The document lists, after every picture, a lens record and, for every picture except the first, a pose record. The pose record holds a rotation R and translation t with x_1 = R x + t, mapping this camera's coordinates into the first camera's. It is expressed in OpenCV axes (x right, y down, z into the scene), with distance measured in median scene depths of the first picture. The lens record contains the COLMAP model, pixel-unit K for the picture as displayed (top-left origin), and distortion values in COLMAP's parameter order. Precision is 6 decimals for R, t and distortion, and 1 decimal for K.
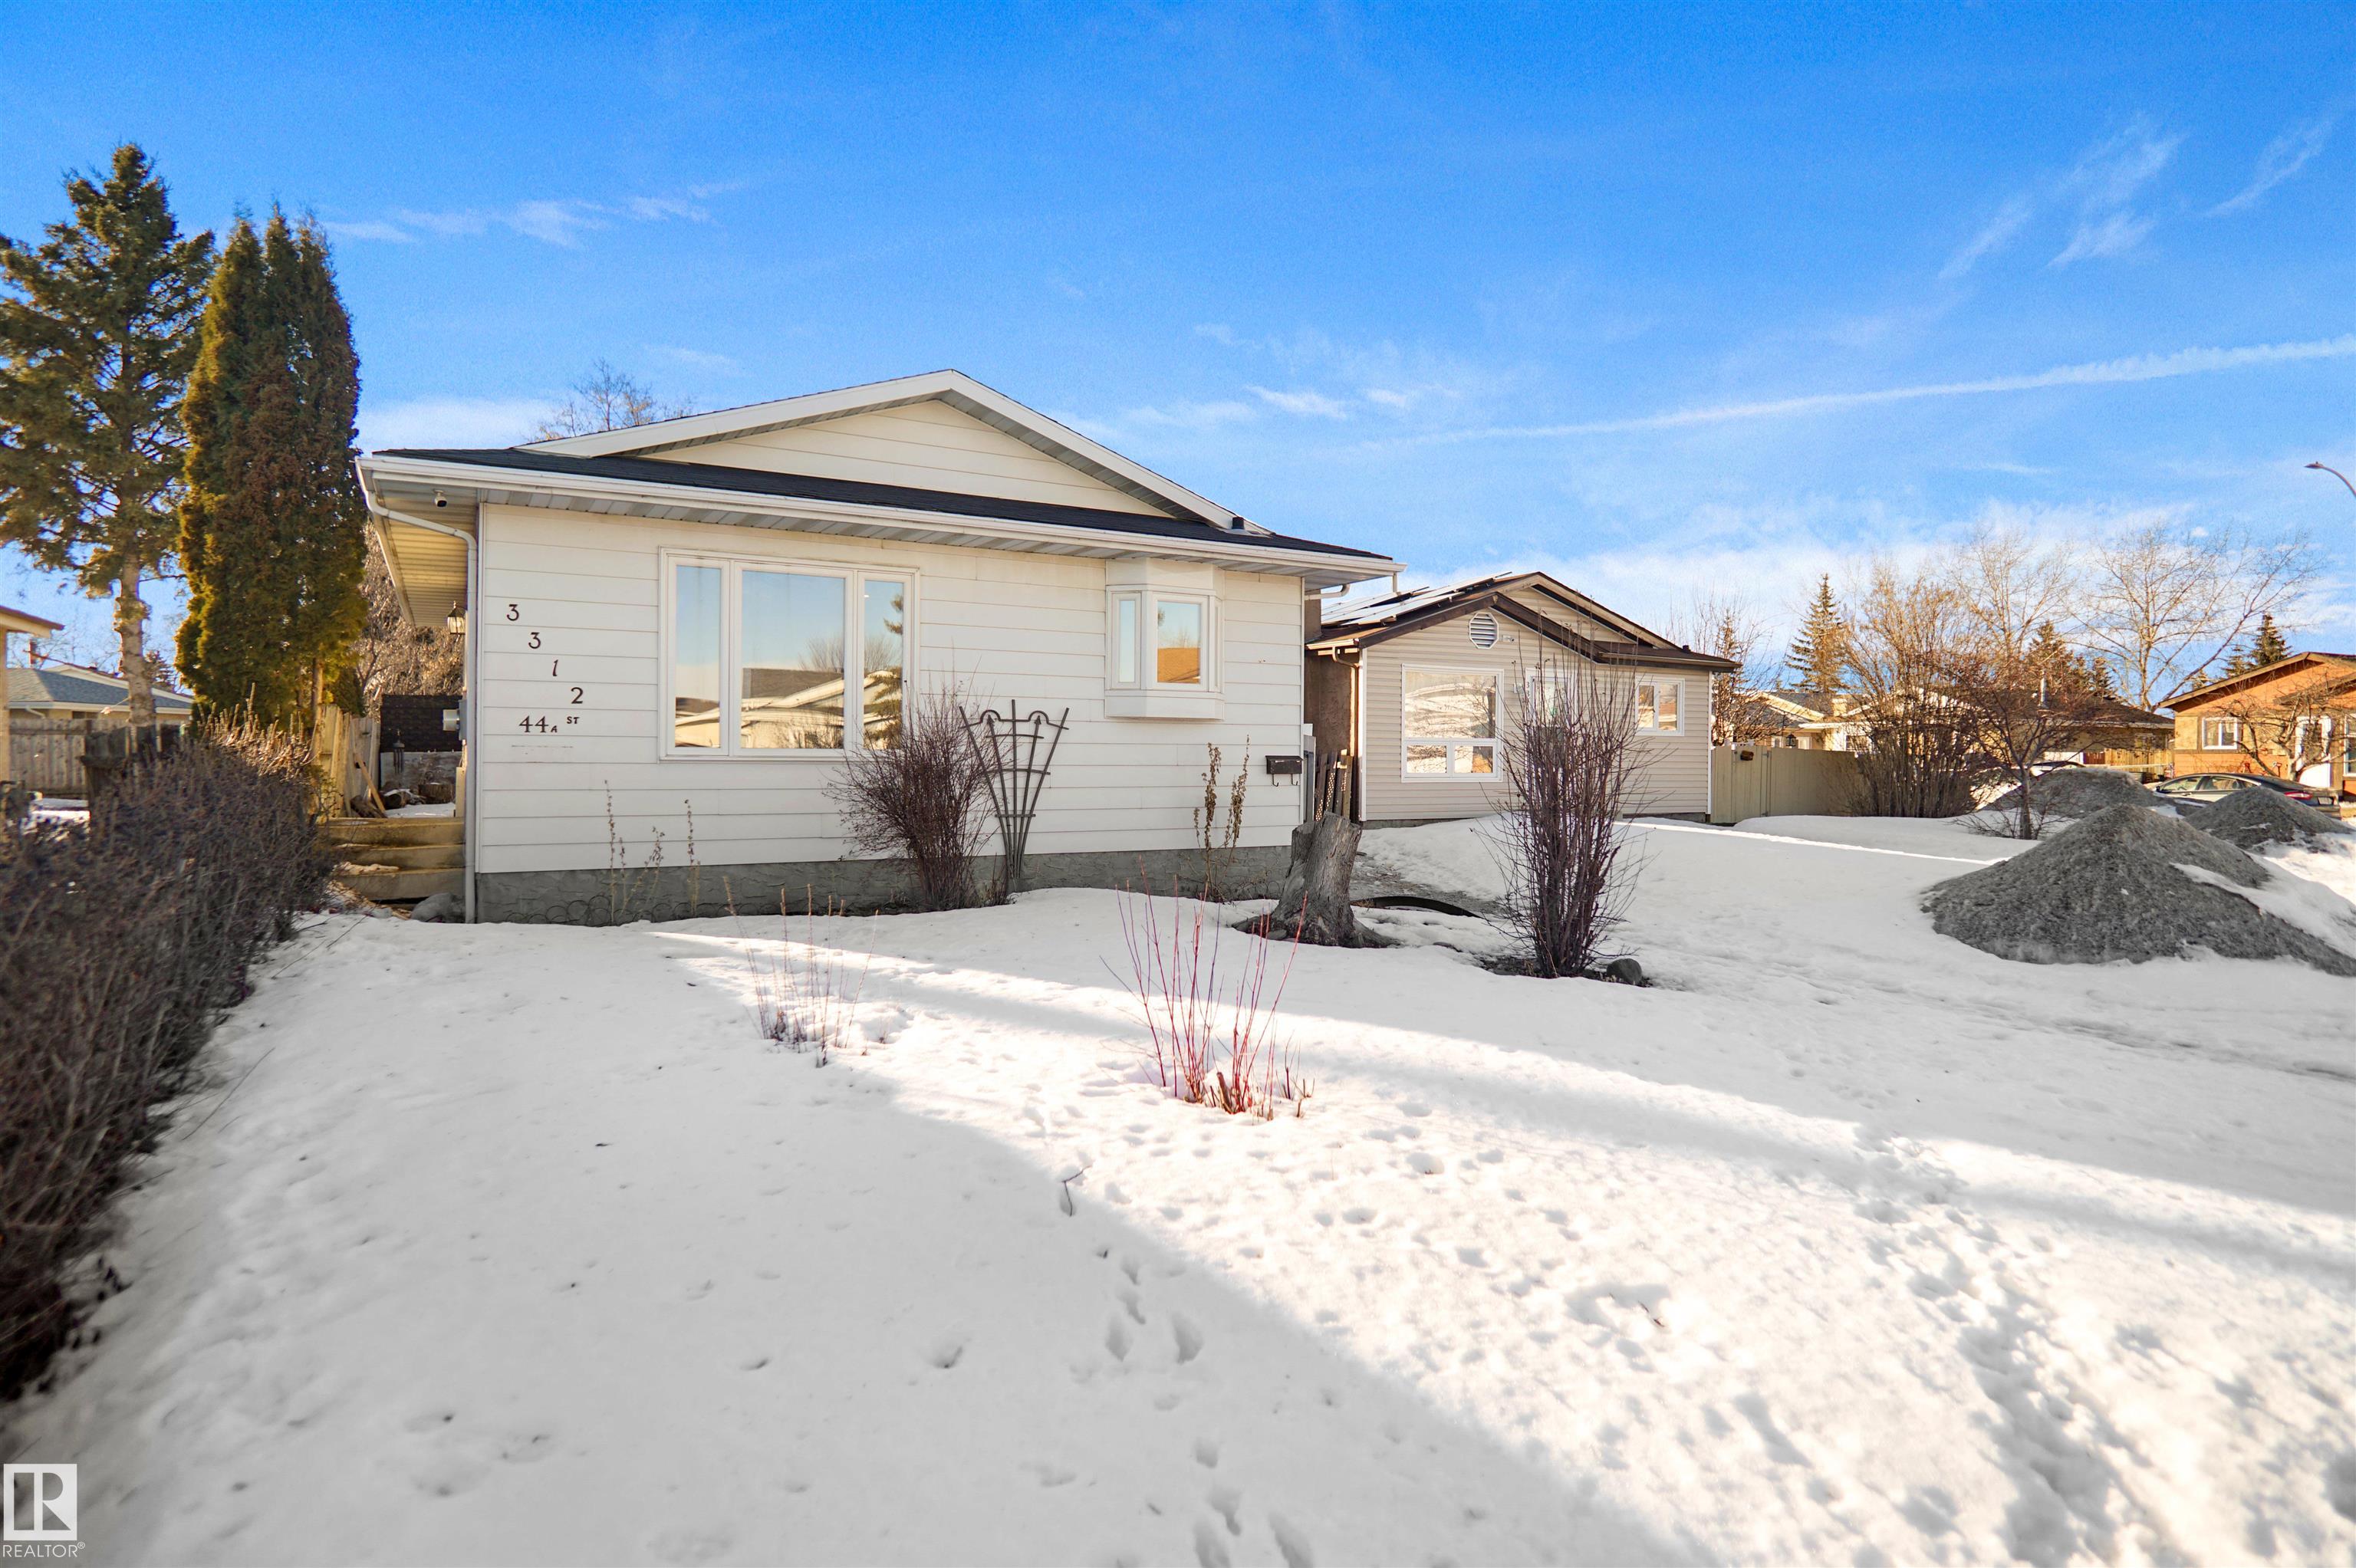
lens RADIAL K [[1292.5, 0, 1206.8], [0, 1292.5, 774.0], [0, 0, 1]] dist [-0.026489, 0.002417]
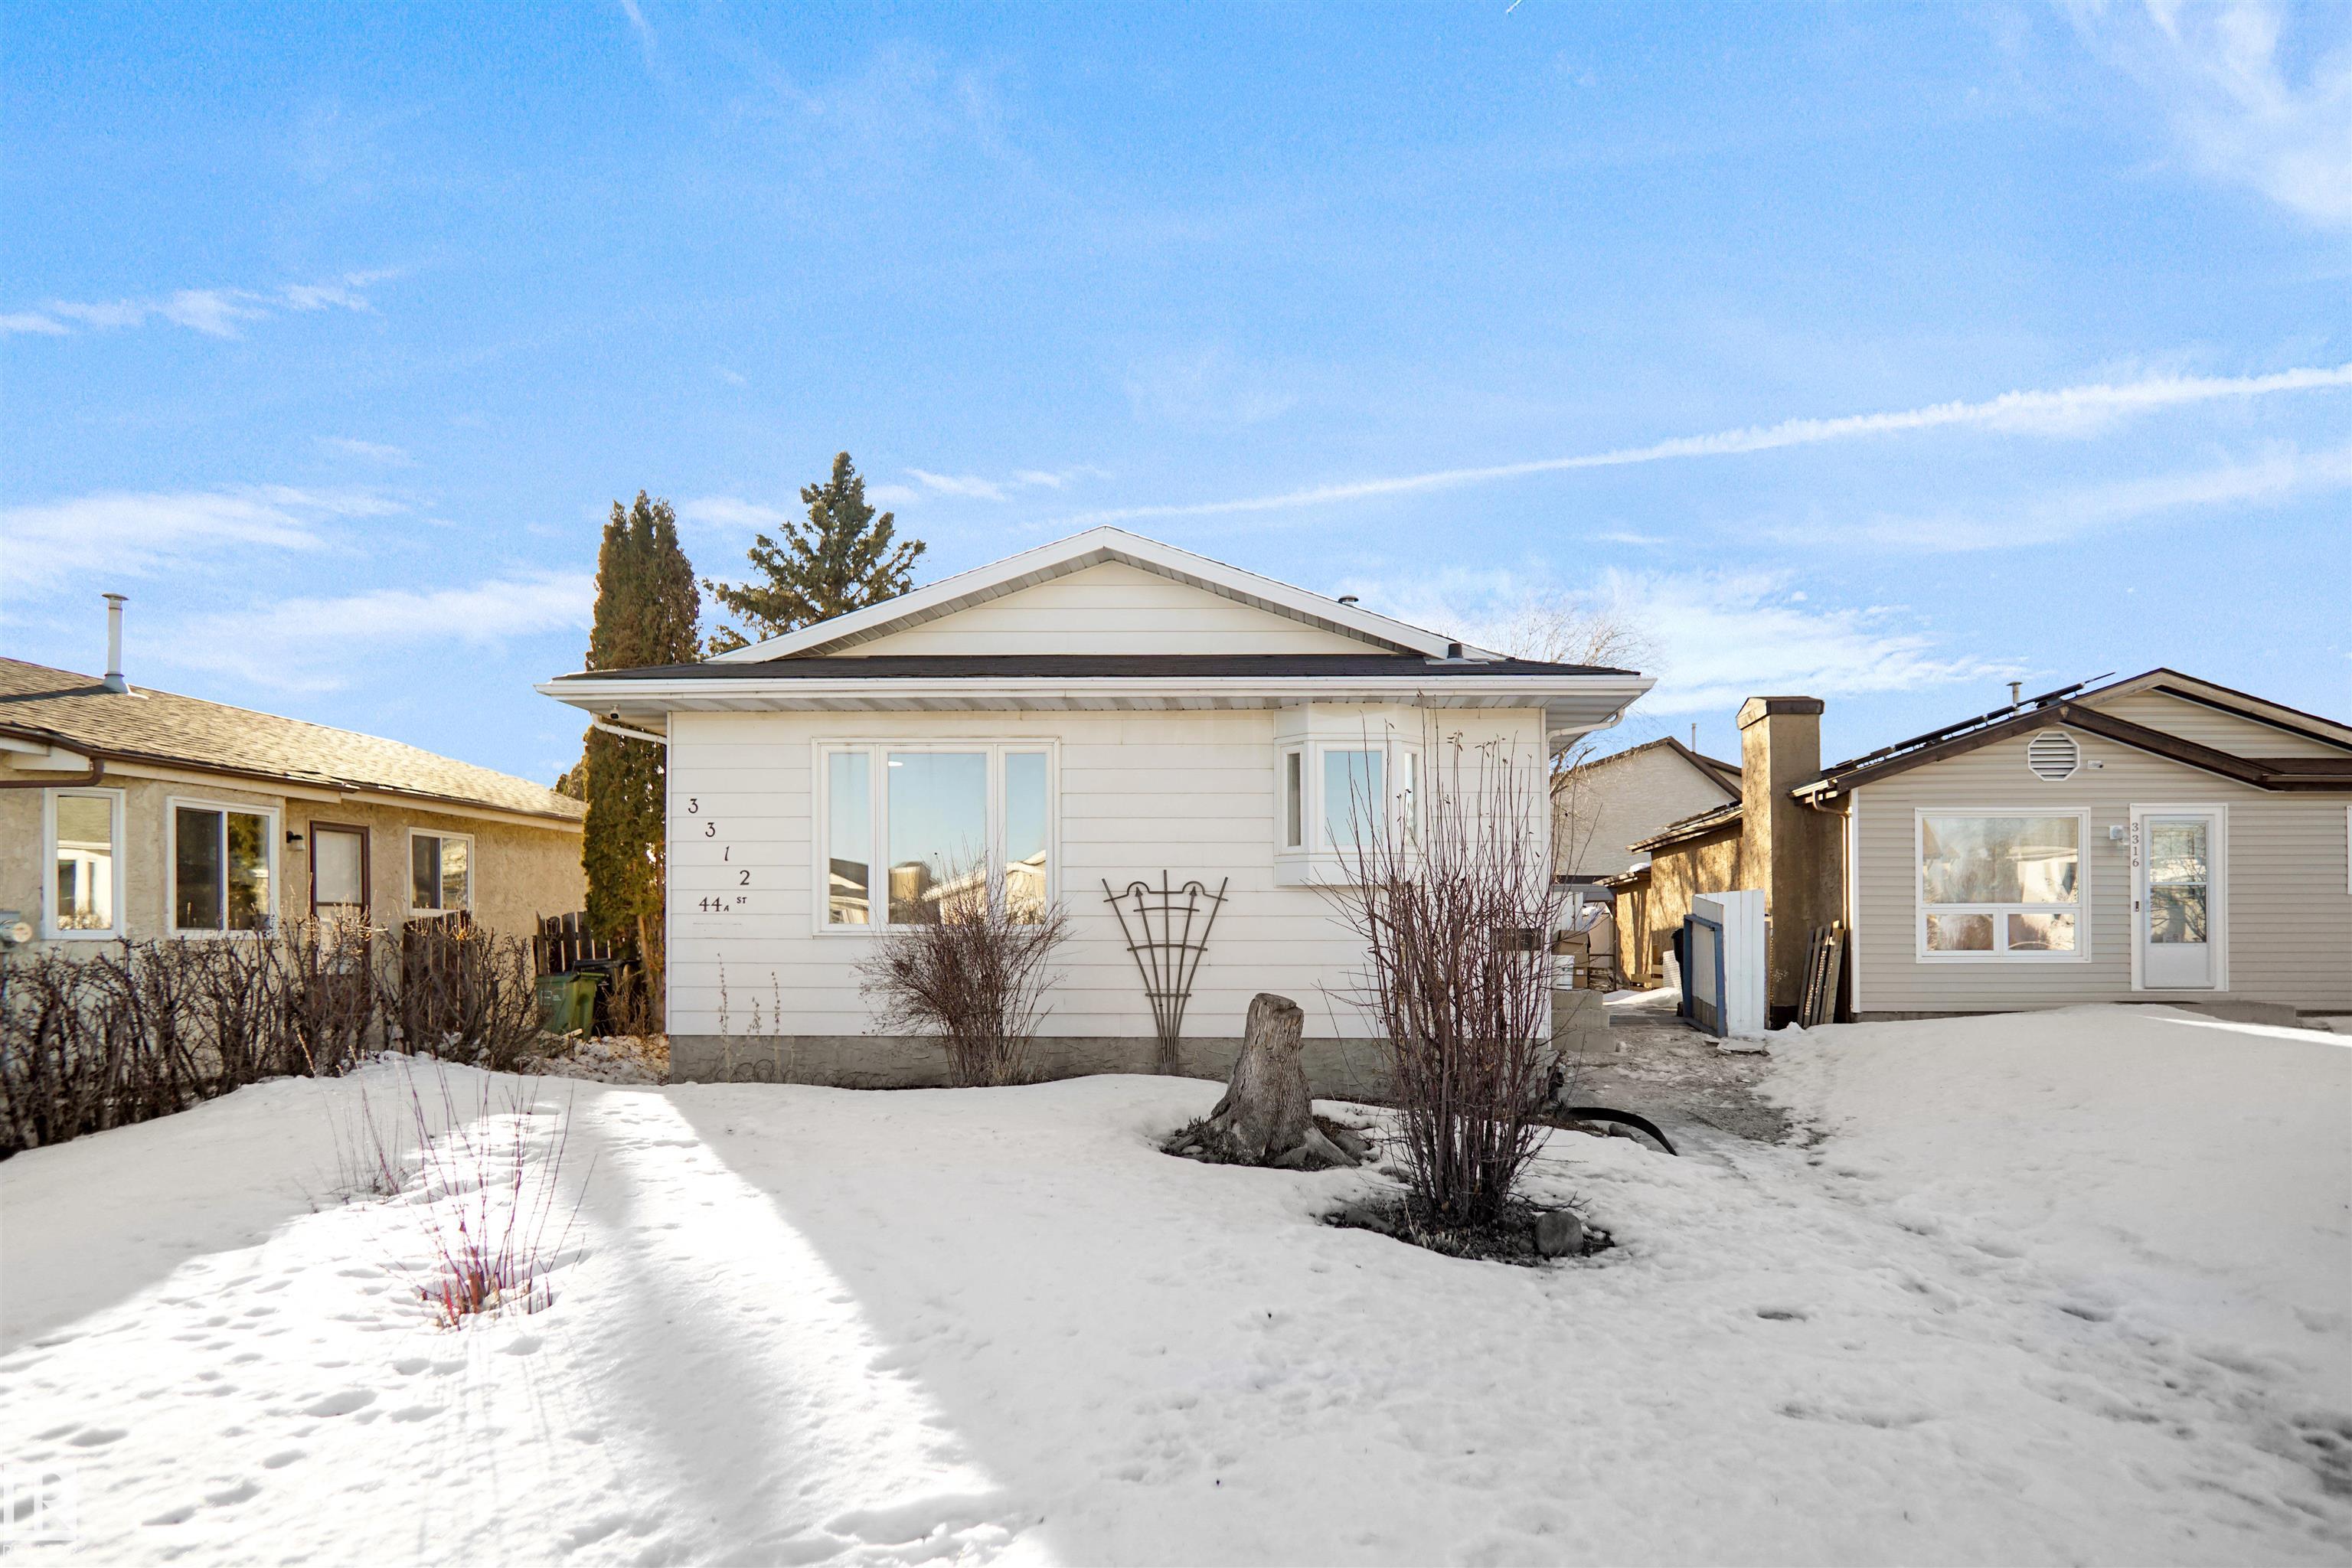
lens RADIAL K [[1340.5, 0, 1175.9], [0, 1340.5, 934.9], [0, 0, 1]] dist [-0.024587, 0.002133]
pose [[0.840260, -0.004752, -0.542163, 0.379273], [-0.003121, 0.999903, -0.013601, 0.002294], [0.542175, 0.013121, 0.840163, 0.195988]]
